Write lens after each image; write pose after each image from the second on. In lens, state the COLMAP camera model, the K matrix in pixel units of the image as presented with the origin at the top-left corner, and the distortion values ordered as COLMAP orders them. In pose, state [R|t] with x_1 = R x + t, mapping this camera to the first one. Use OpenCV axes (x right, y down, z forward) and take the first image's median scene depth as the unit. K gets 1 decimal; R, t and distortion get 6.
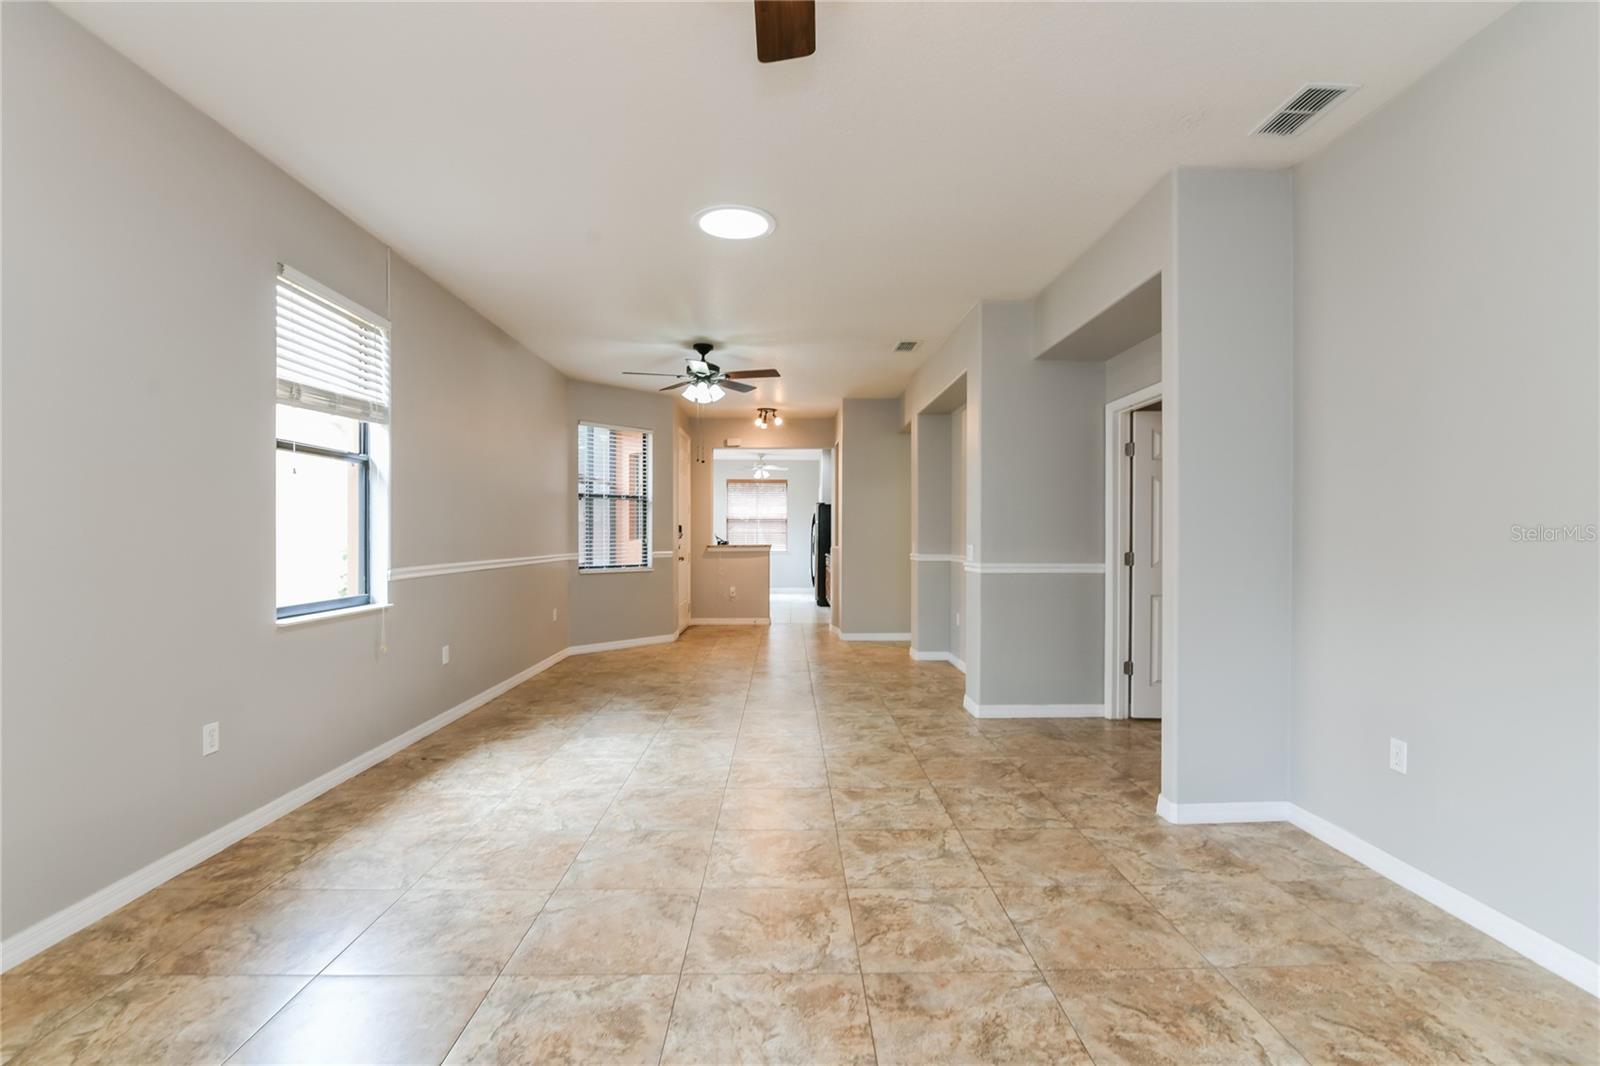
lens RADIAL K [[739.3, 0, 803.0], [0, 739.3, 535.3], [0, 0, 1]] dist [-0.002372, 0.000660]
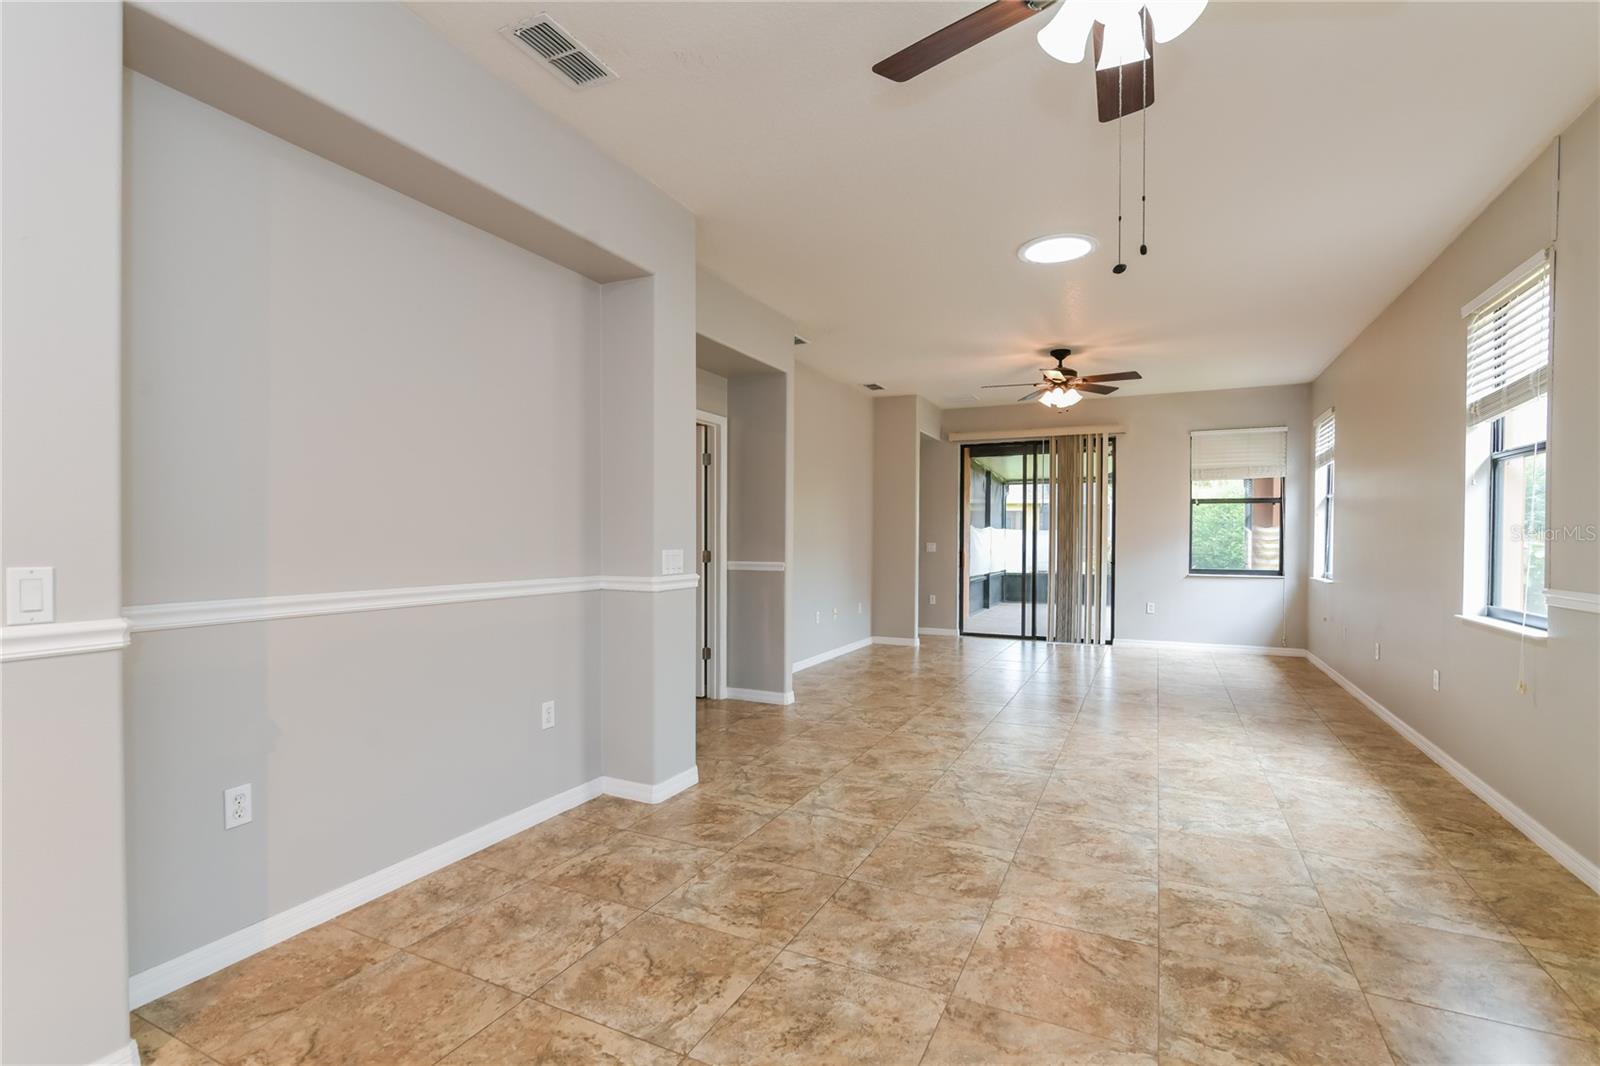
lens RADIAL K [[739.3, 0, 809.1], [0, 739.3, 538.5], [0, 0, 1]] dist [-0.002372, 0.000660]
pose [[-0.894335, -0.008147, 0.447323, -0.269581], [-0.005757, 0.999961, 0.006702, -0.005348], [-0.447360, 0.003419, -0.894347, 2.228199]]
